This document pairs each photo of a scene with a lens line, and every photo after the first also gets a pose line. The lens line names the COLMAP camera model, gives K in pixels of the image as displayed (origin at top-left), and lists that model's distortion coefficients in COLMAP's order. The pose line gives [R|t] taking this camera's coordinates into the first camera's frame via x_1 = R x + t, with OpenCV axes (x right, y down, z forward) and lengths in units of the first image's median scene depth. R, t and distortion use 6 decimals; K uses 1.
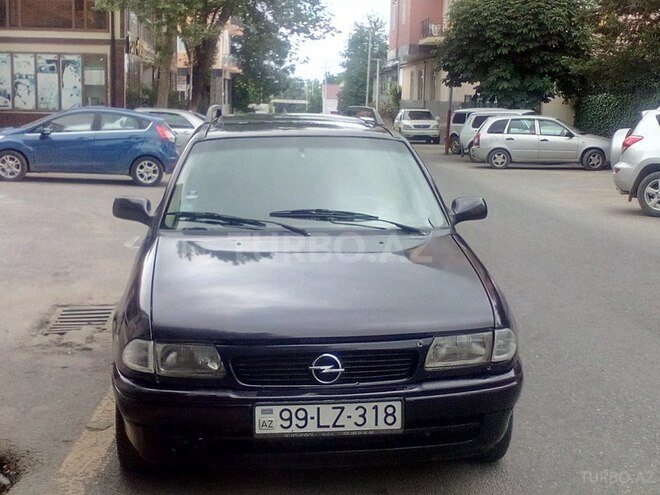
lens RADIAL K [[1054.6, 0, 330.0], [0, 1054.6, 247.5], [0, 0, 1]] dist [0.029168, -0.105415]
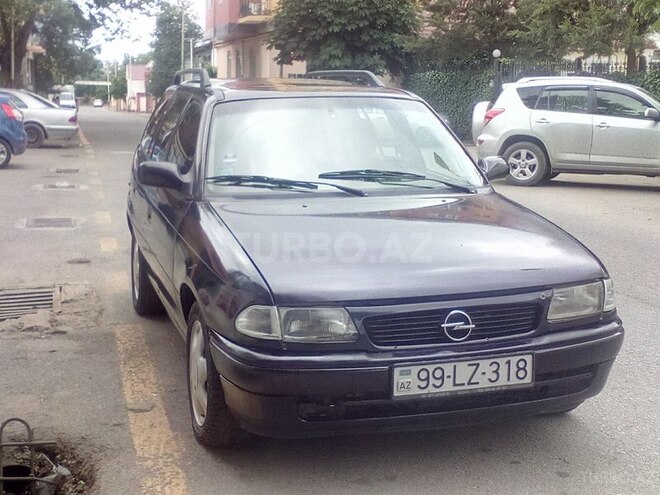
lens RADIAL K [[1054.6, 0, 330.0], [0, 1054.6, 247.5], [0, 0, 1]] dist [0.029168, -0.105415]
pose [[0.980072, -0.036545, 0.195252, -0.288291], [0.033449, 0.999257, 0.019133, 0.018985], [-0.195806, -0.012220, 0.980567, 0.064442]]
